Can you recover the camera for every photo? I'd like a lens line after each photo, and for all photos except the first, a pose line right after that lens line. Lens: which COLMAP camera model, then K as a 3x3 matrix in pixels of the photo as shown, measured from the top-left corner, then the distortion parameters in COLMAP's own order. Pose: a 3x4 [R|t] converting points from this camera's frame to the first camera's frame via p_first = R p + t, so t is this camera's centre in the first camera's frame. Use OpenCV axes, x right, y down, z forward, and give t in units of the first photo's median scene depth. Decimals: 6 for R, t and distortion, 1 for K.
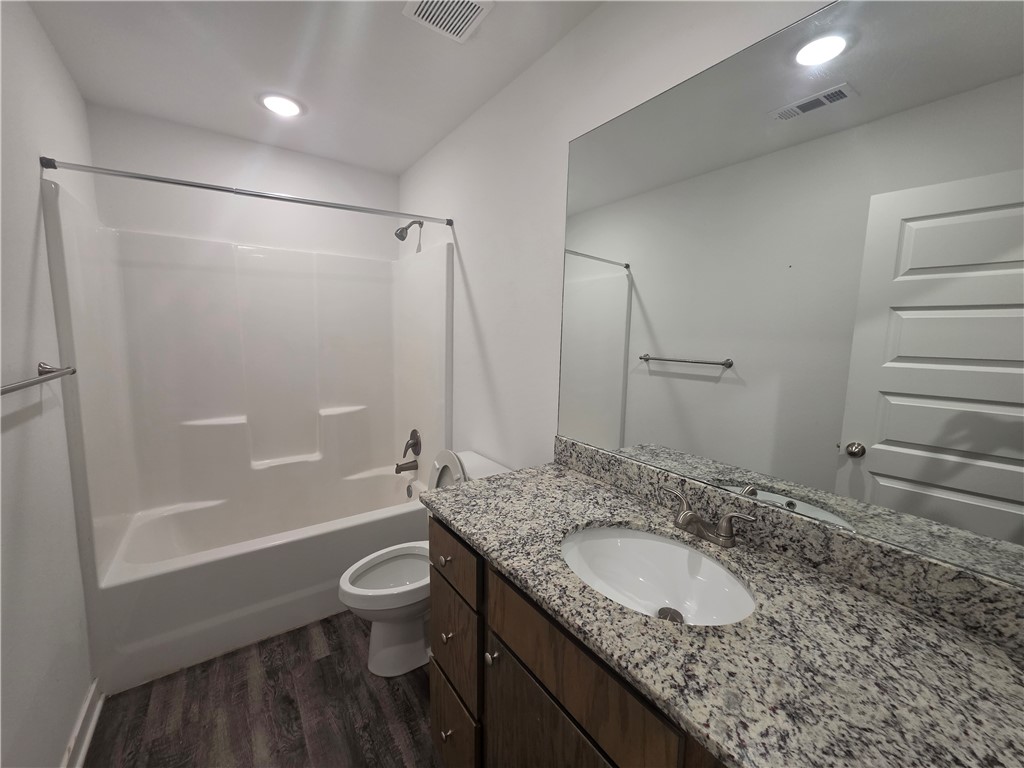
lens RADIAL K [[409.0, 0, 507.8], [0, 409.0, 381.5], [0, 0, 1]] dist [0.003202, 0.000089]
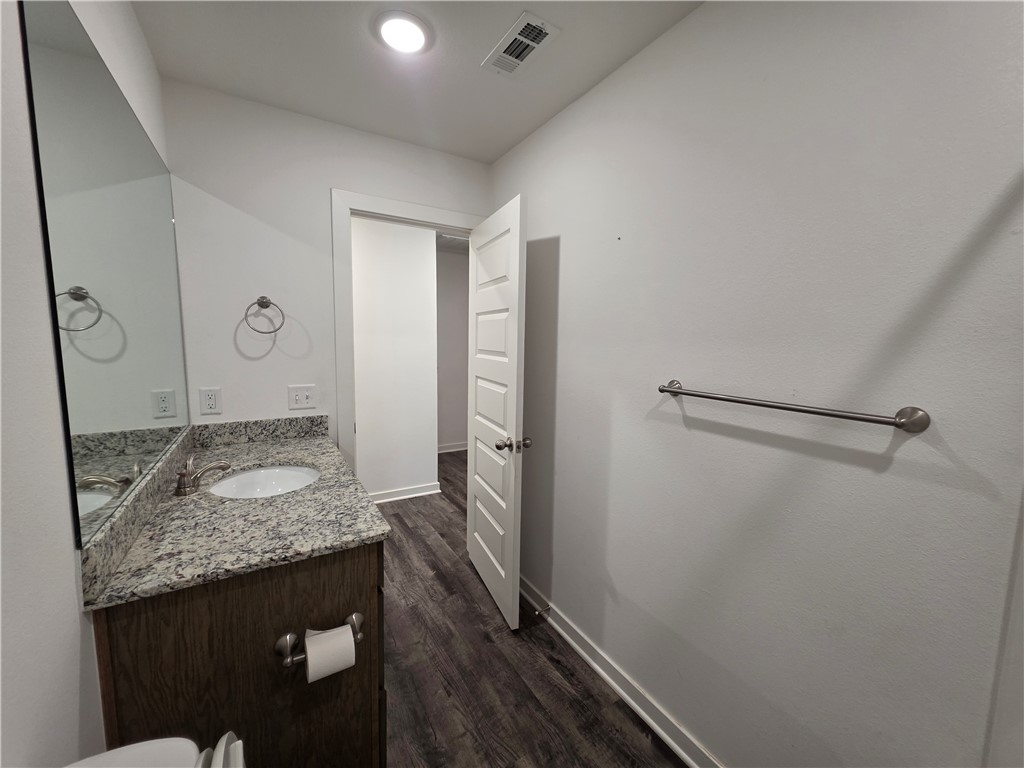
lens RADIAL K [[409.0, 0, 507.8], [0, 409.0, 381.5], [0, 0, 1]] dist [0.003202, 0.000089]
pose [[-0.996402, -0.044366, 0.072217, -0.518193], [-0.026968, 0.973728, 0.226110, -0.236180], [-0.080352, 0.223349, -0.971421, 1.774313]]
